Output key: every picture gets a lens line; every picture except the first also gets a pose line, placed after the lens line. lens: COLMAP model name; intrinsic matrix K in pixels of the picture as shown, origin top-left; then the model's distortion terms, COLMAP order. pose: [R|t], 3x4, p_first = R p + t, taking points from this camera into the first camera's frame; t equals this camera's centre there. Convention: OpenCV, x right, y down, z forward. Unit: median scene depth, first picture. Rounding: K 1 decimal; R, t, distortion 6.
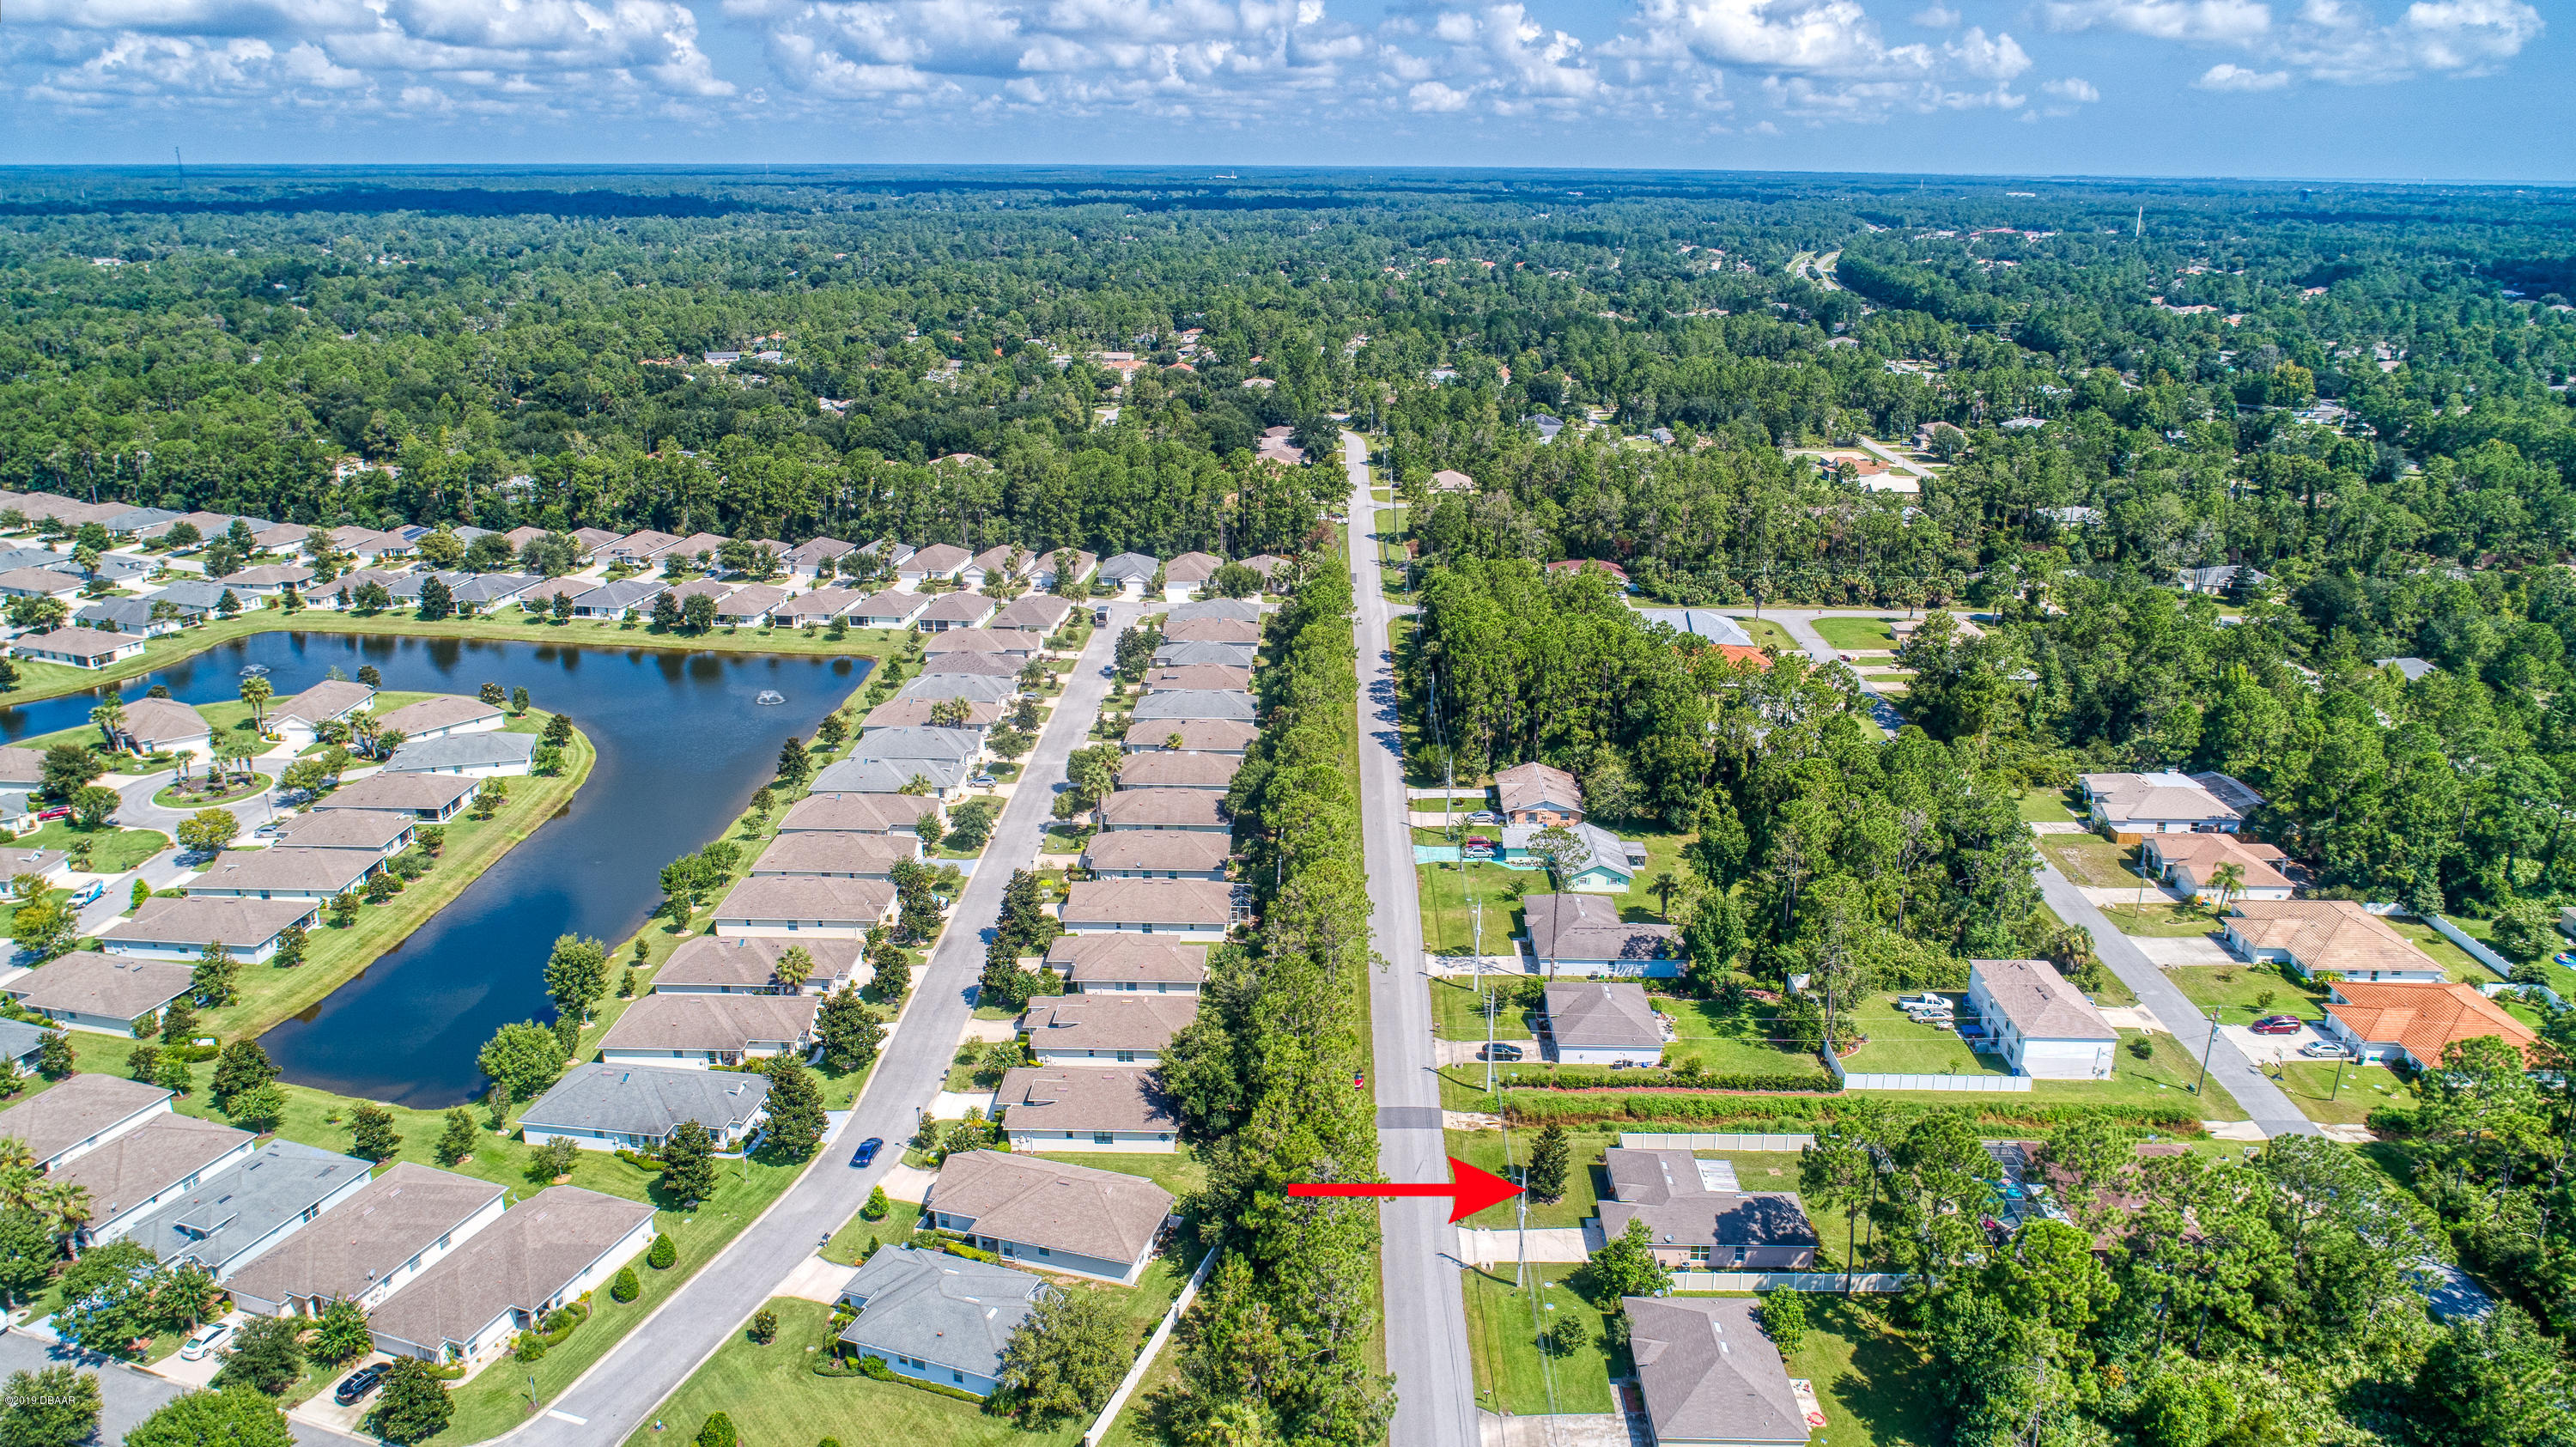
lens RADIAL K [[1722.0, 0, 1288.0], [0, 1722.0, 723.5], [0, 0, 1]] dist [-0.017768, 0.008131]
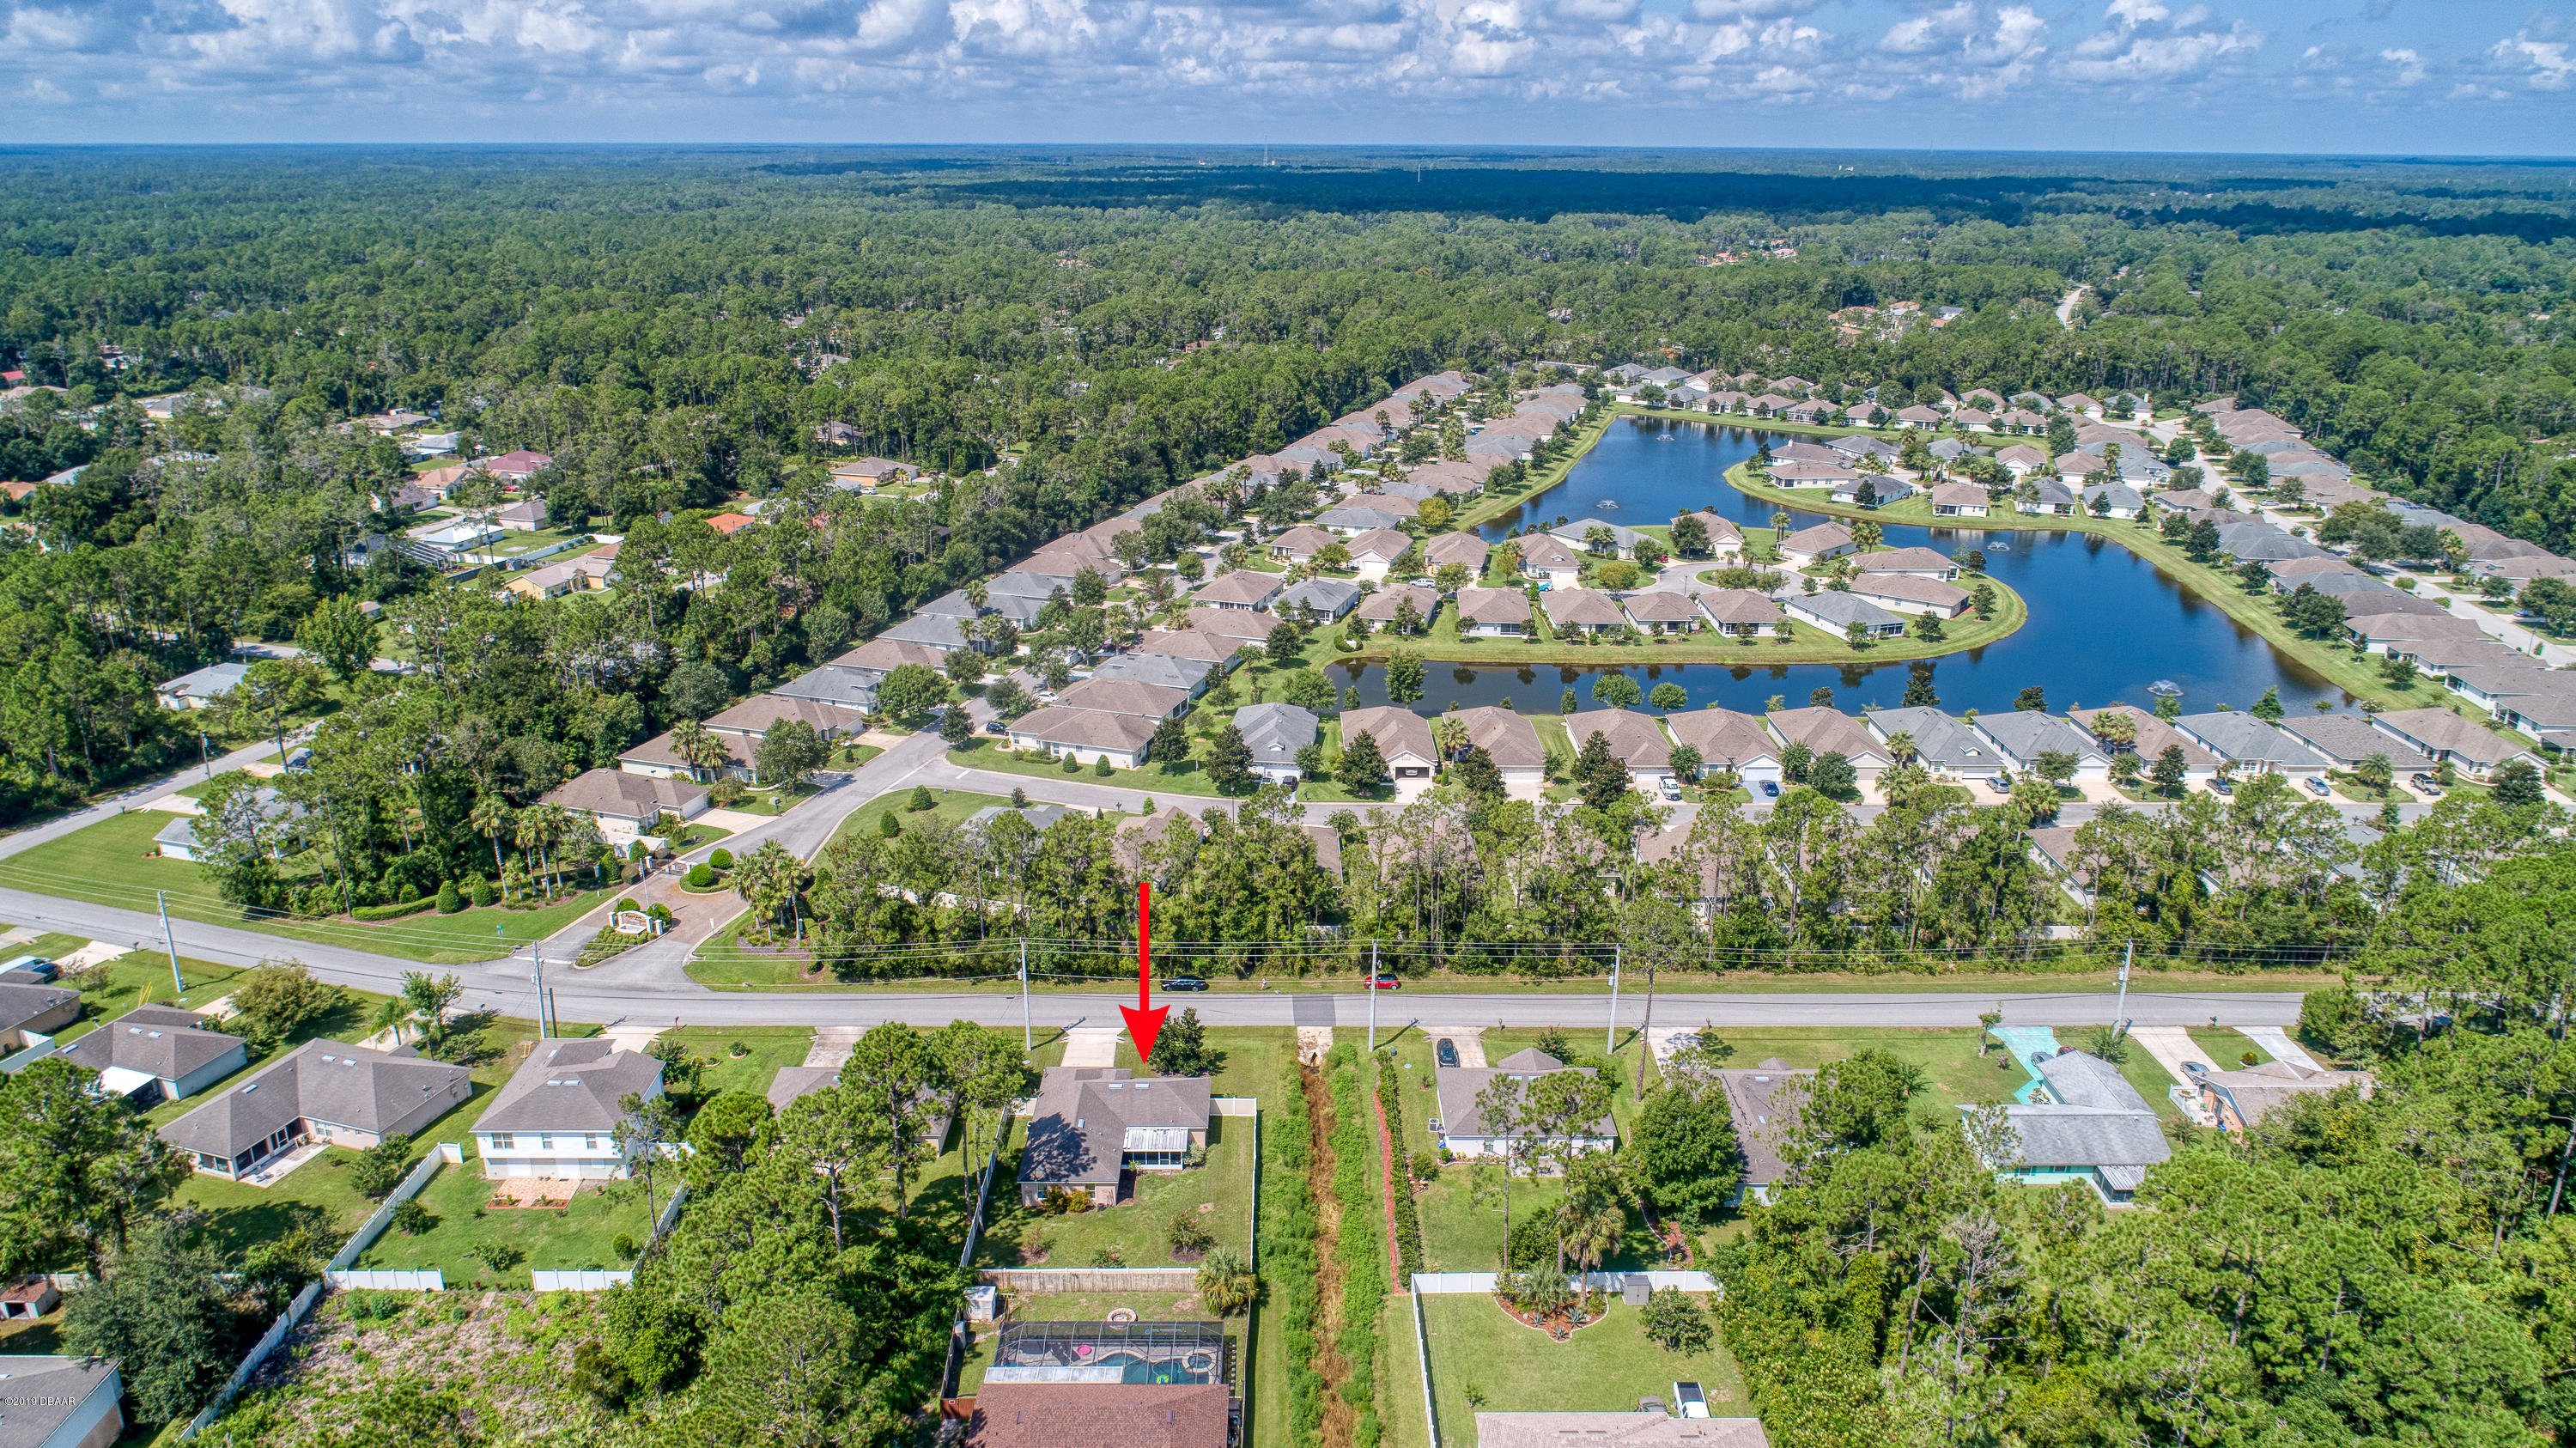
lens RADIAL K [[1722.1, 0, 1288.0], [0, 1722.1, 724.0], [0, 0, 1]] dist [-0.017768, 0.008131]
pose [[0.039961, 0.319717, -0.946670, 0.646802], [-0.317387, 0.902422, 0.291375, -0.137966], [0.947454, 0.288818, 0.137536, 0.541537]]
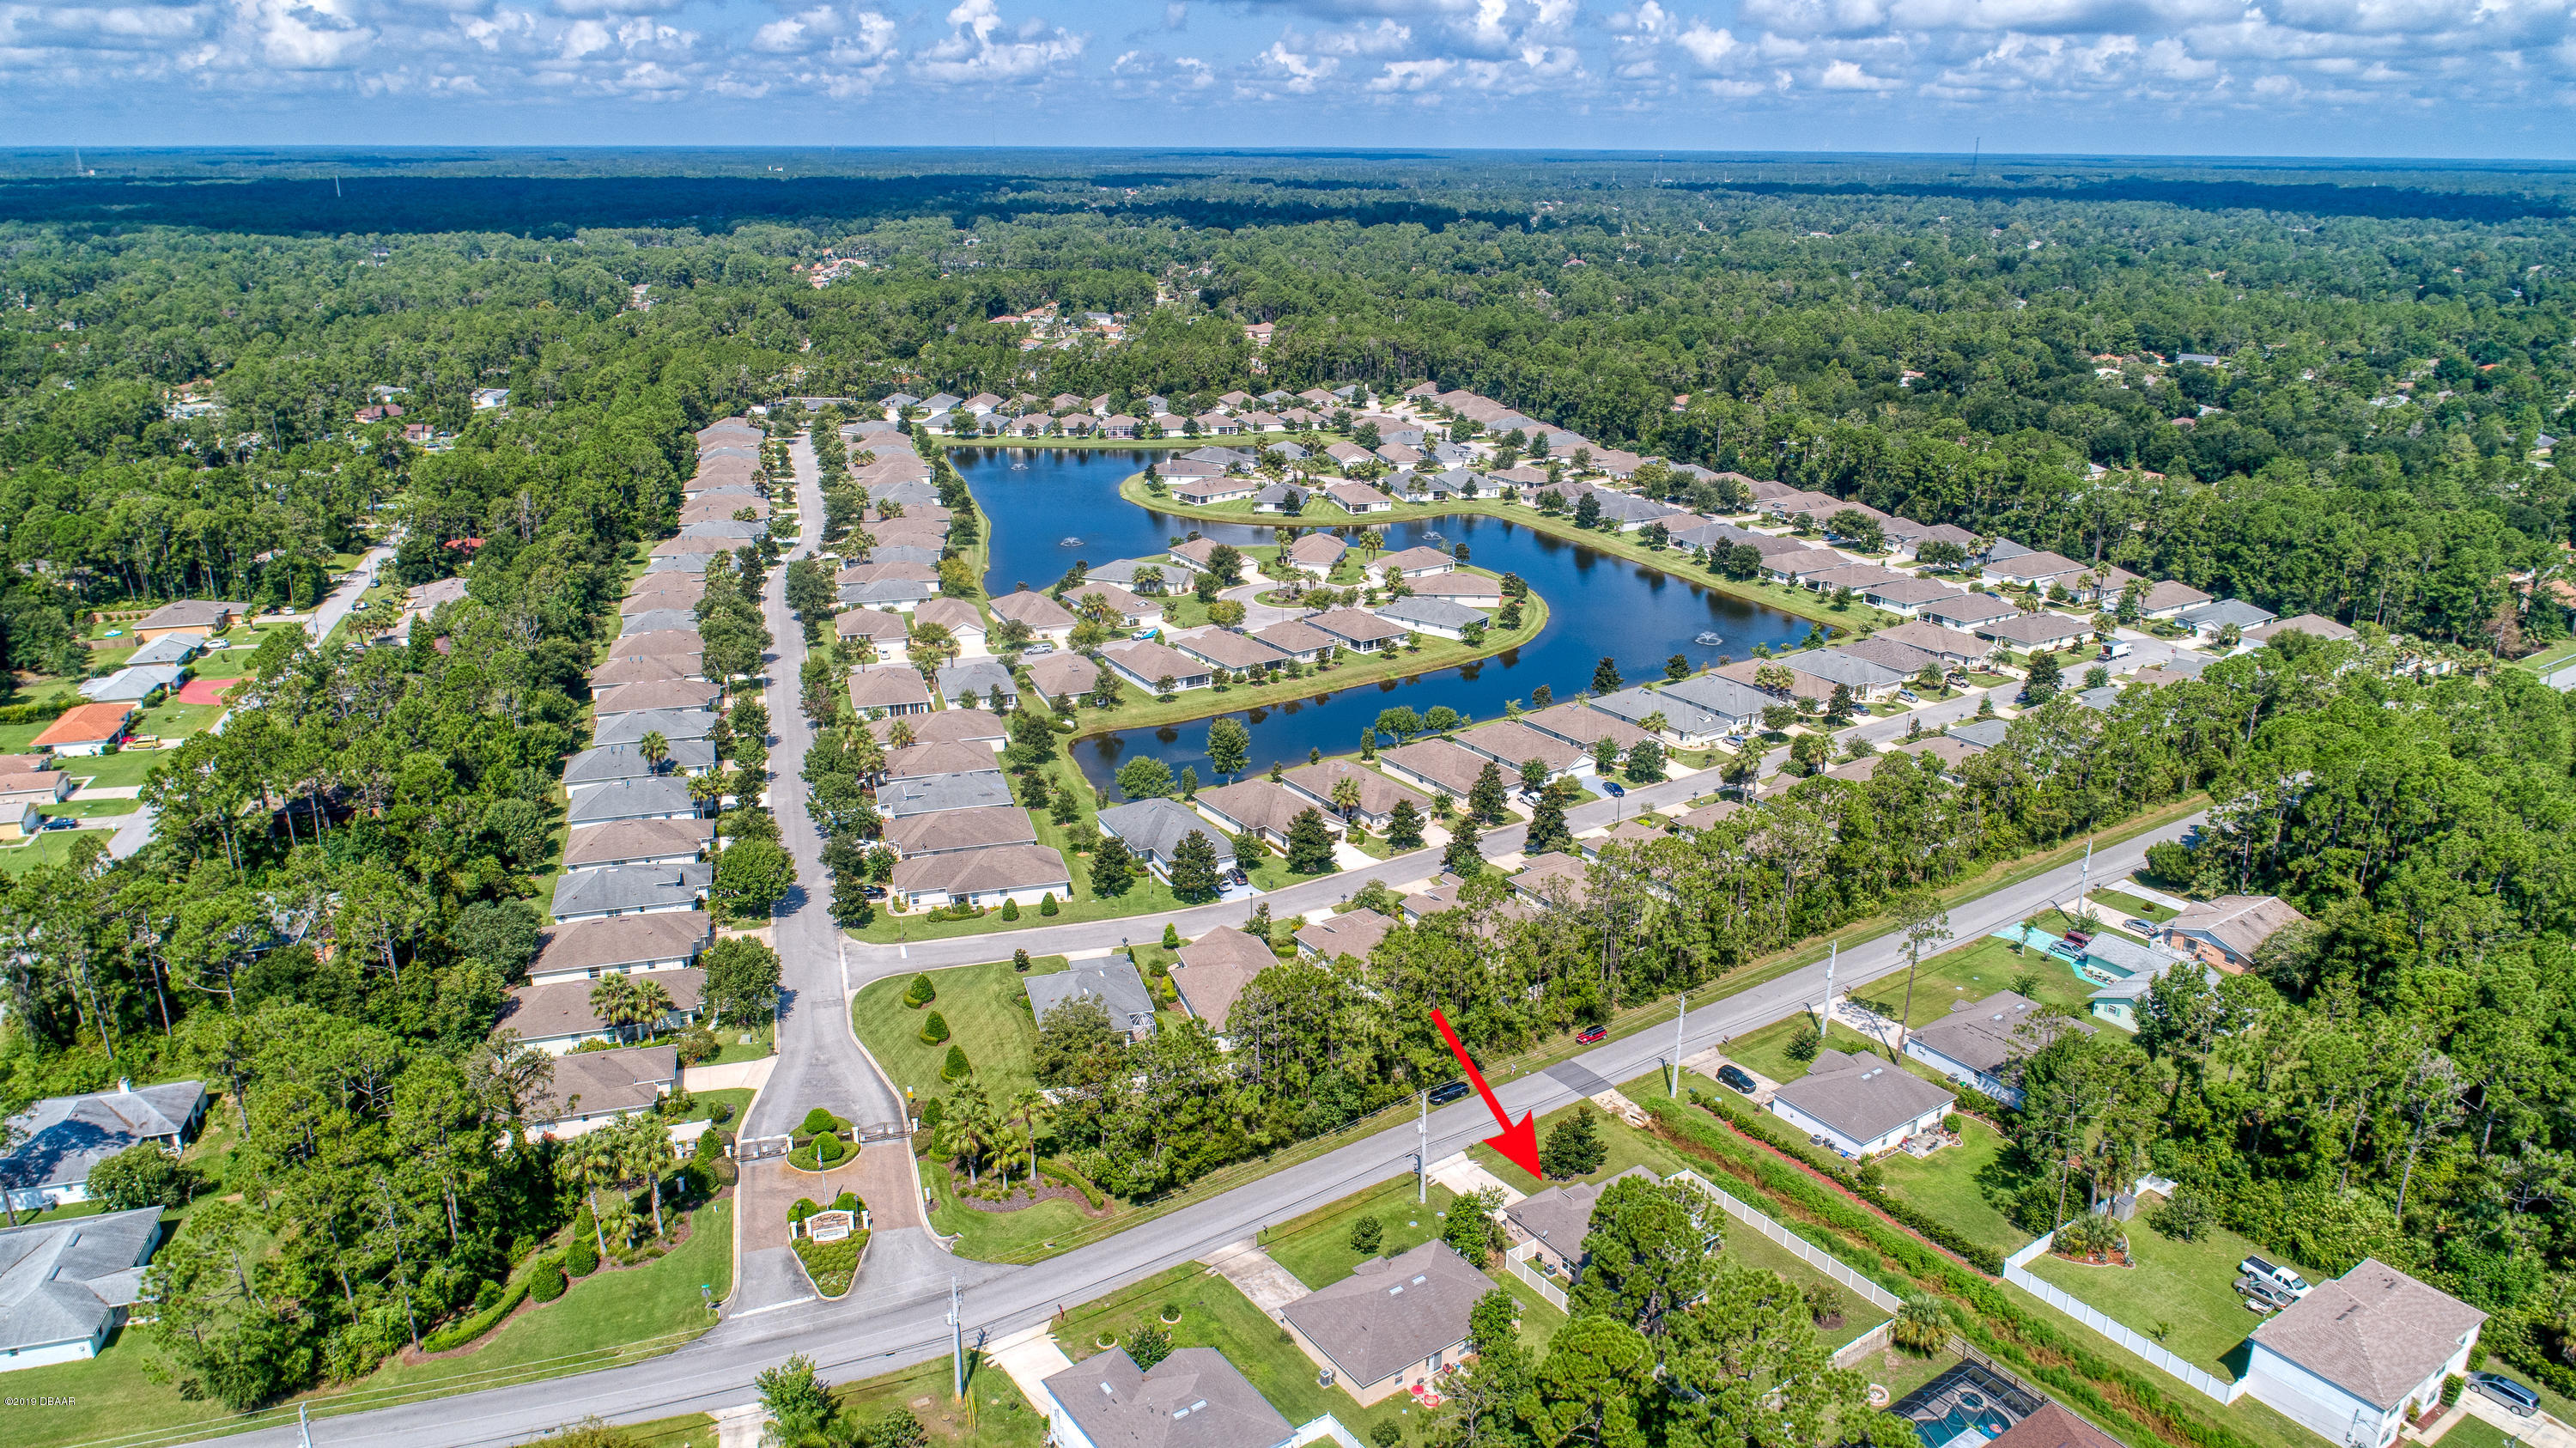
lens RADIAL K [[1722.1, 0, 1288.0], [0, 1722.1, 724.0], [0, 0, 1]] dist [-0.017768, 0.008131]
pose [[0.593558, 0.257363, -0.762531, 0.470038], [-0.253661, 0.959021, 0.126230, -0.040109], [0.763770, 0.118500, 0.634518, 0.129123]]
